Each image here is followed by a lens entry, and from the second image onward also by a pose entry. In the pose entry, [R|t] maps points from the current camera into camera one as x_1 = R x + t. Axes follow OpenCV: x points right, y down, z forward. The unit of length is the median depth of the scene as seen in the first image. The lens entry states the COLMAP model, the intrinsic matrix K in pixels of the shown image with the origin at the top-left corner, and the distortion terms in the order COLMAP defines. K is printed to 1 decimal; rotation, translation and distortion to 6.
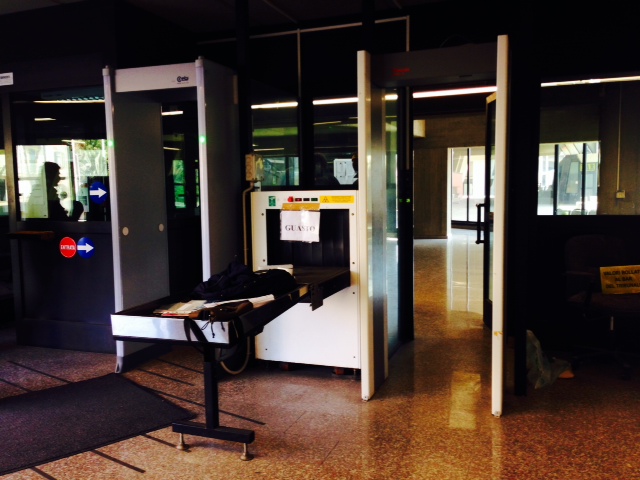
lens RADIAL K [[562.1, 0, 320.0], [0, 562.1, 240.0], [0, 0, 1]] dist [0.043803, -0.005955]
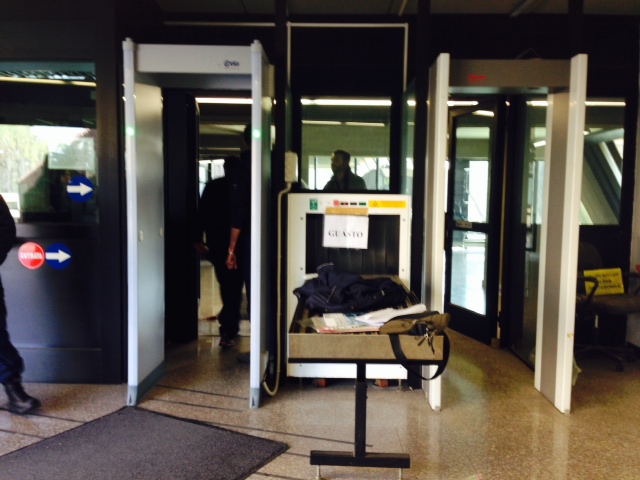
lens RADIAL K [[571.1, 0, 316.8], [0, 571.1, 243.3], [0, 0, 1]] dist [0.028434, -0.016452]
pose [[0.945517, 0.001843, 0.325566, -0.391136], [0.000312, 0.999978, -0.006567, 0.000757], [-0.325571, 0.006310, 0.945496, 0.111604]]
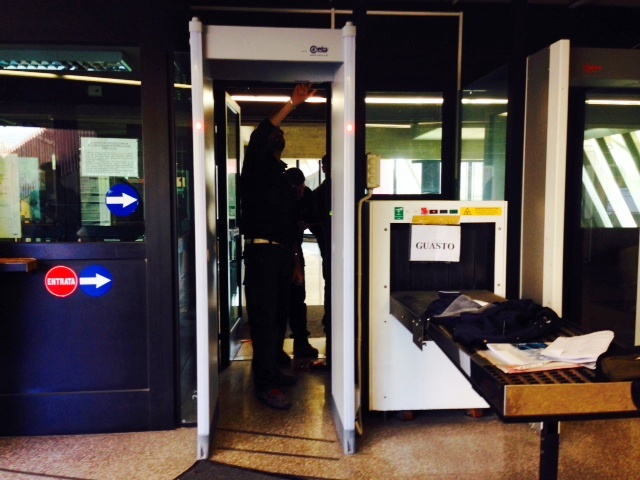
lens RADIAL K [[571.1, 0, 316.8], [0, 571.1, 243.3], [0, 0, 1]] dist [0.028434, -0.016452]
pose [[0.907371, -0.019737, 0.419868, -0.545299], [0.025451, 0.999644, -0.008013, -0.022638], [-0.419560, 0.017957, 0.907550, 0.308541]]
